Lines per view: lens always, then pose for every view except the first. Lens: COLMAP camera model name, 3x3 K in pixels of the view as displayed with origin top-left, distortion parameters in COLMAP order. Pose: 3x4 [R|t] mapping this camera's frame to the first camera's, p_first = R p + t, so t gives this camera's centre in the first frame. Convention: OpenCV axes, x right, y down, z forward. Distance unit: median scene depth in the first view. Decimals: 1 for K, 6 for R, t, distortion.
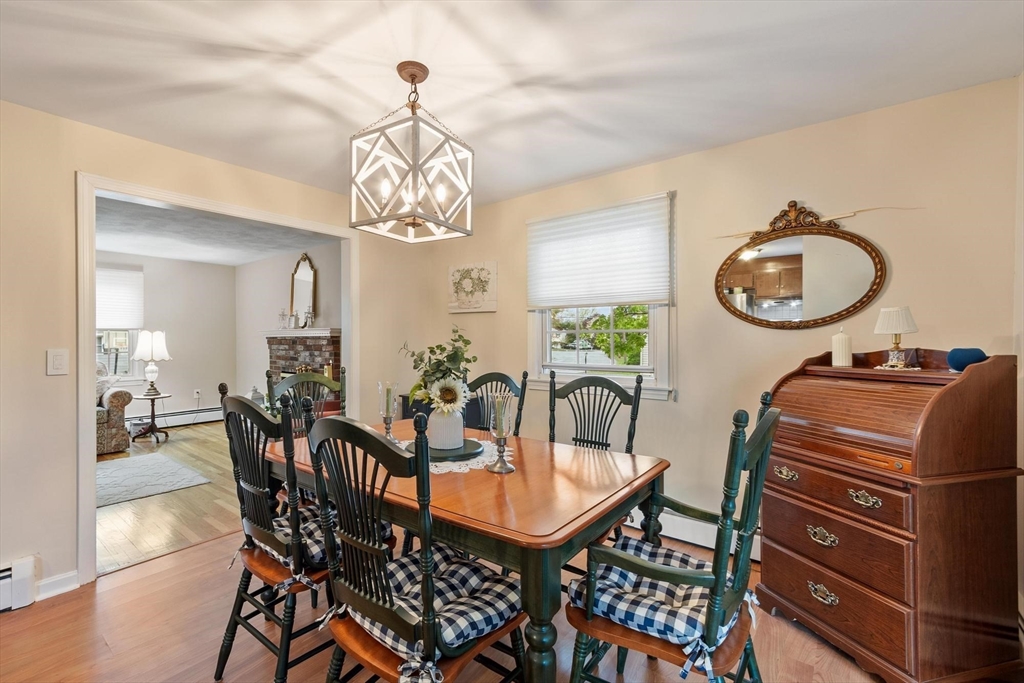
lens RADIAL K [[438.5, 0, 508.6], [0, 438.5, 339.5], [0, 0, 1]] dist [0.001267, 0.000210]
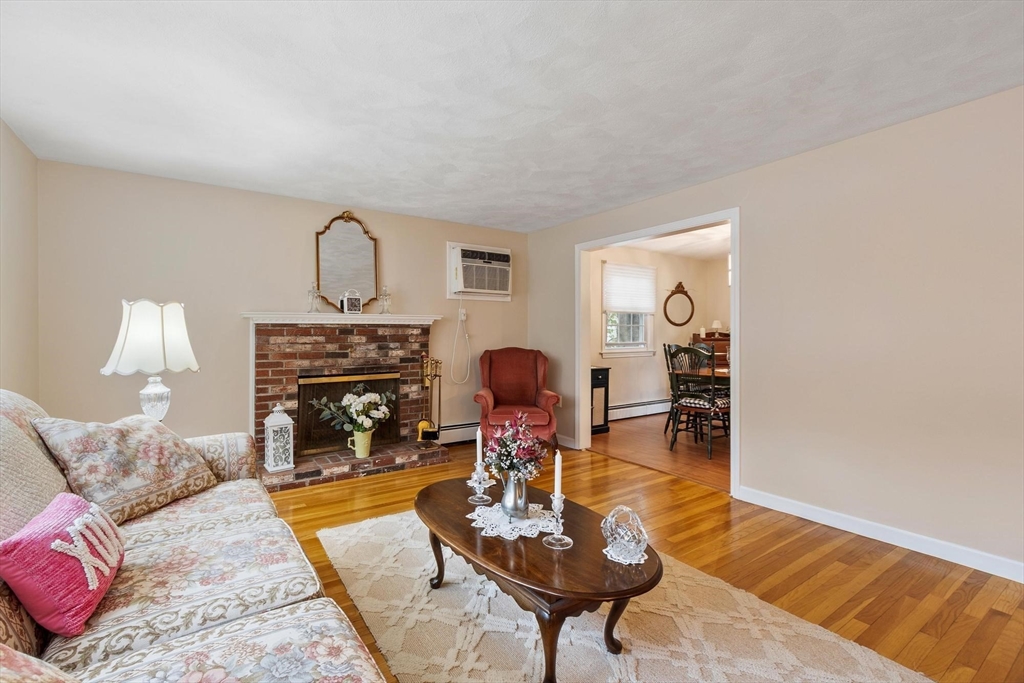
lens RADIAL K [[442.5, 0, 464.7], [0, 442.5, 340.1], [0, 0, 1]] dist [0.002531, 0.000169]
pose [[0.351571, -0.011015, 0.936096, -2.038348], [0.004408, 0.999939, 0.010111, 0.024427], [-0.936151, 0.000572, 0.351598, 1.035440]]
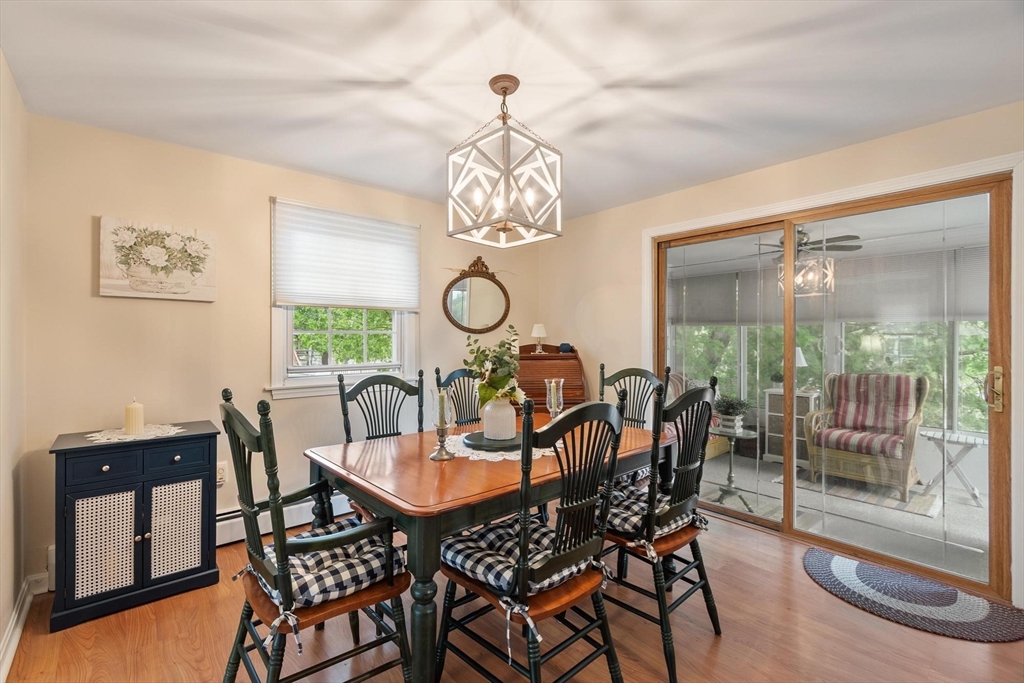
lens RADIAL K [[442.5, 0, 464.7], [0, 442.5, 340.1], [0, 0, 1]] dist [0.002531, 0.000169]
pose [[0.247897, 0.001166, 0.968786, -0.775592], [0.002882, 0.999994, -0.001941, 0.001784], [-0.968782, 0.003273, 0.247892, 0.510040]]
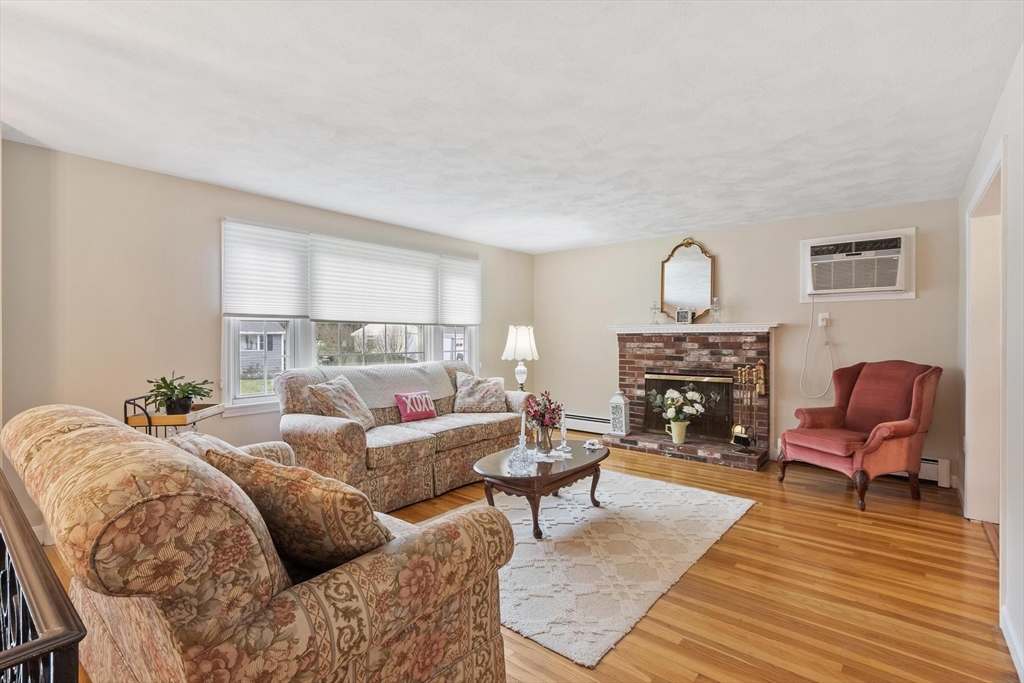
lens RADIAL K [[472.6, 0, 502.3], [0, 472.6, 337.3], [0, 0, 1]] dist [0.000375, -0.000202]
pose [[0.999112, -0.001198, -0.042124, -1.486094], [0.001175, 0.999999, -0.000558, 0.004140], [0.042125, 0.000508, 0.999112, 0.070531]]
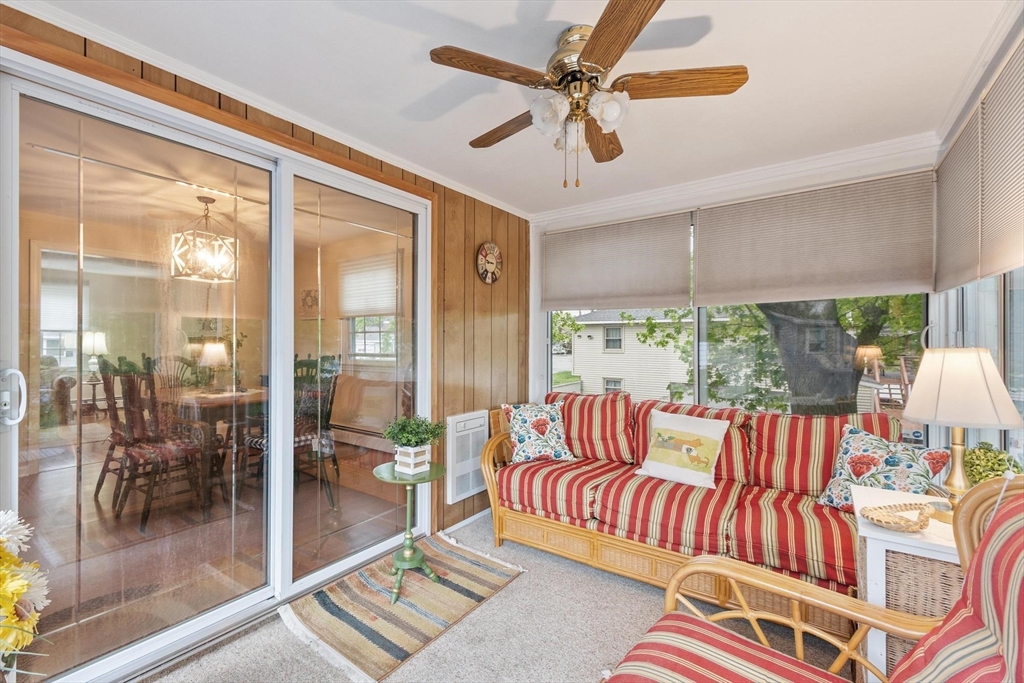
lens RADIAL K [[439.9, 0, 512.0], [0, 439.9, 341.5], [0, 0, 1]] dist [0.002038, 0.000104]
pose [[0.999053, 0.004658, 0.043253, 0.670249], [-0.004200, 0.999934, -0.010681, 0.033019], [-0.043300, 0.010489, 0.999007, -0.650129]]
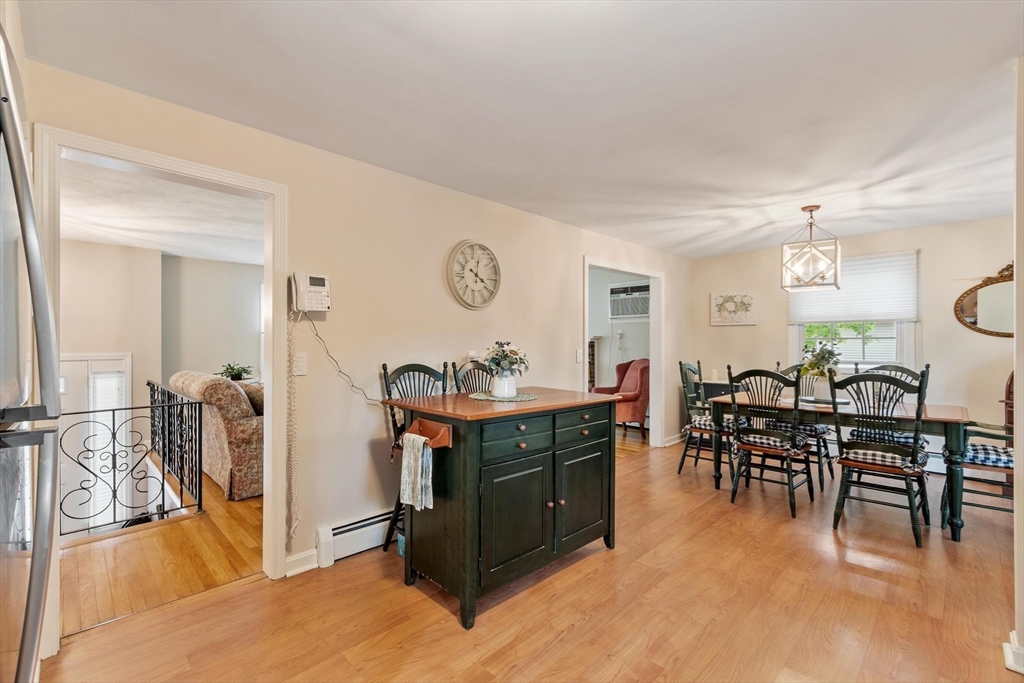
lens RADIAL K [[448.1, 0, 505.7], [0, 448.1, 343.9], [0, 0, 1]] dist [-0.000695, -0.000380]
pose [[0.990265, 0.000242, -0.139196, -0.789793], [-0.000235, 1.000000, 0.000069, -0.000931], [0.139196, -0.000035, 0.990265, -0.716833]]
